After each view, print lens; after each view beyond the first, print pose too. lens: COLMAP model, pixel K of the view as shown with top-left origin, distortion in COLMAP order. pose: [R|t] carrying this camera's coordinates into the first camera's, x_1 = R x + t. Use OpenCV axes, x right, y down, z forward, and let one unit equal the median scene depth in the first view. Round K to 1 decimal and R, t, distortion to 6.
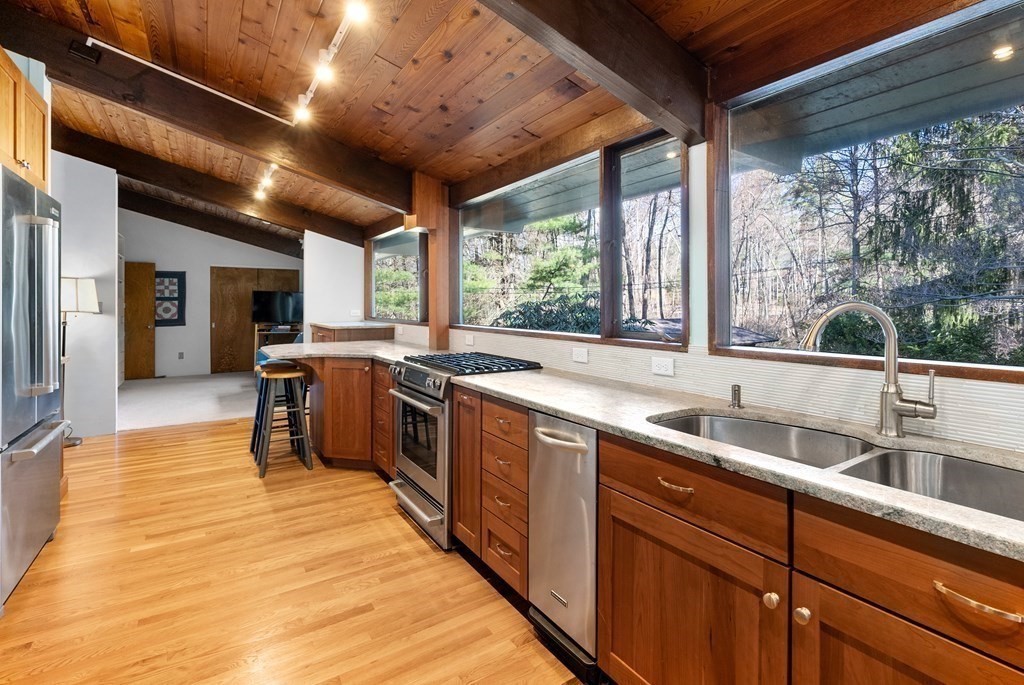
lens RADIAL K [[476.8, 0, 514.4], [0, 476.8, 302.7], [0, 0, 1]] dist [-0.003745, 0.000216]
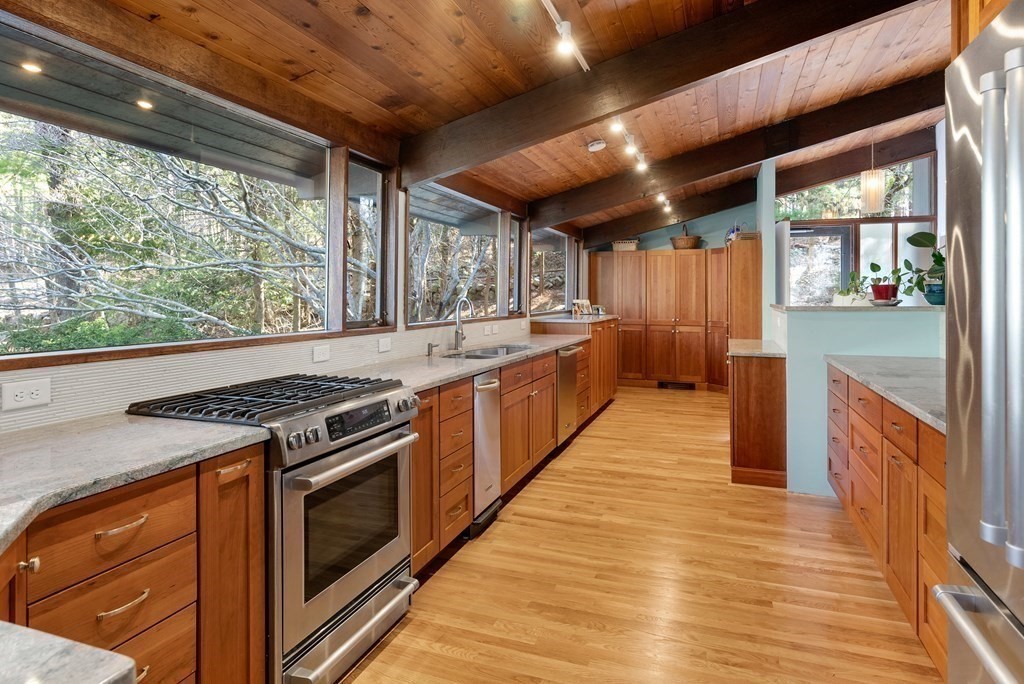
lens RADIAL K [[566.0, 0, 521.6], [0, 566.0, 290.9], [0, 0, 1]] dist [-0.010962, -0.000291]
pose [[-0.605593, 0.005340, 0.795757, -0.569824], [-0.006601, 0.999909, -0.011733, -0.000510], [-0.795747, -0.012358, -0.605503, 0.804399]]
